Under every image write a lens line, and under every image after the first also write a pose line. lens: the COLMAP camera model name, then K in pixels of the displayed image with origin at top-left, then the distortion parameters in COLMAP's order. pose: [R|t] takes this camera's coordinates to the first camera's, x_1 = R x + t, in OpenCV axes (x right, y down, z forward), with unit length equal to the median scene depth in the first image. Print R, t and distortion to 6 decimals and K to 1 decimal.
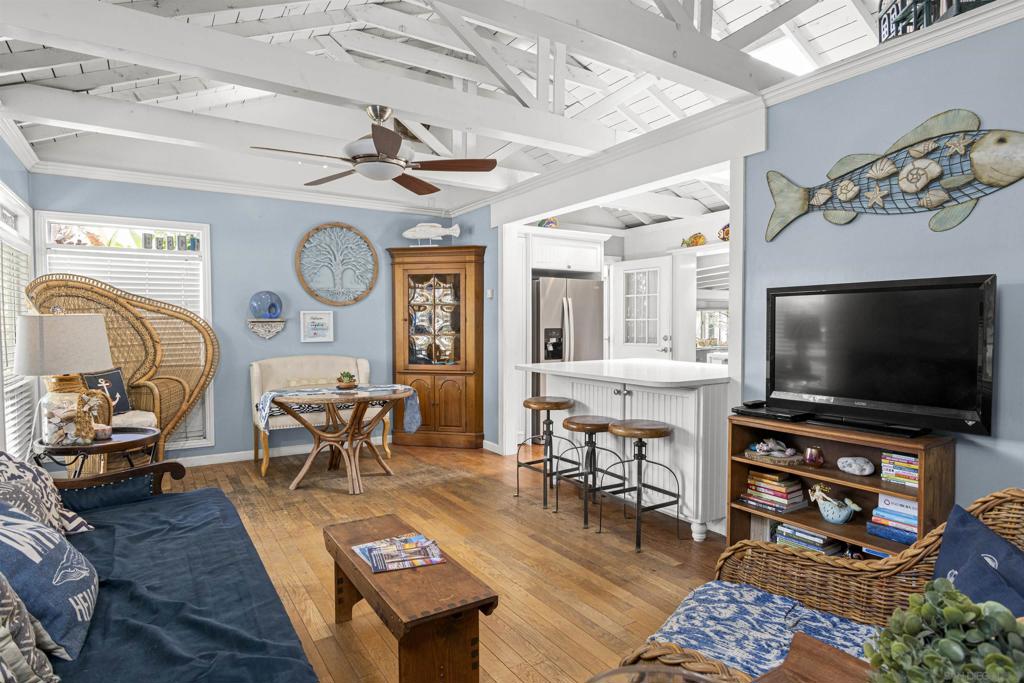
lens RADIAL K [[569.0, 0, 512.3], [0, 569.0, 340.6], [0, 0, 1]] dist [-0.011475, 0.000350]
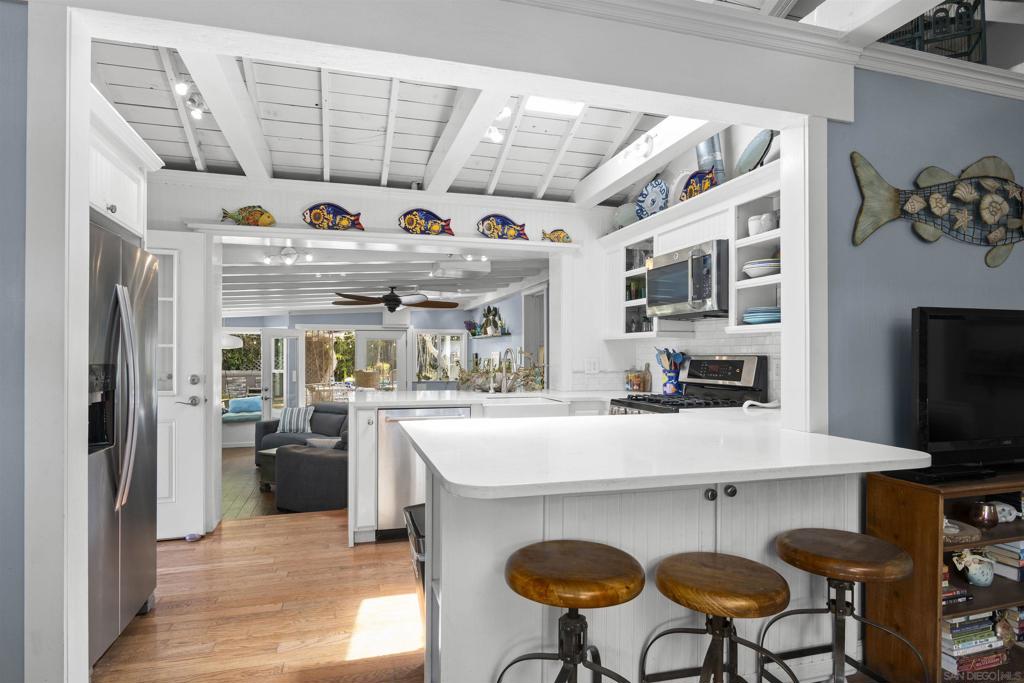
lens RADIAL K [[569.0, 0, 513.2], [0, 569.0, 345.9], [0, 0, 1]] dist [-0.011475, 0.000350]
pose [[0.278242, 0.011156, 0.960446, -0.429867], [0.028409, 0.999400, -0.019838, -0.042773], [-0.960091, 0.032805, 0.277758, 1.348377]]
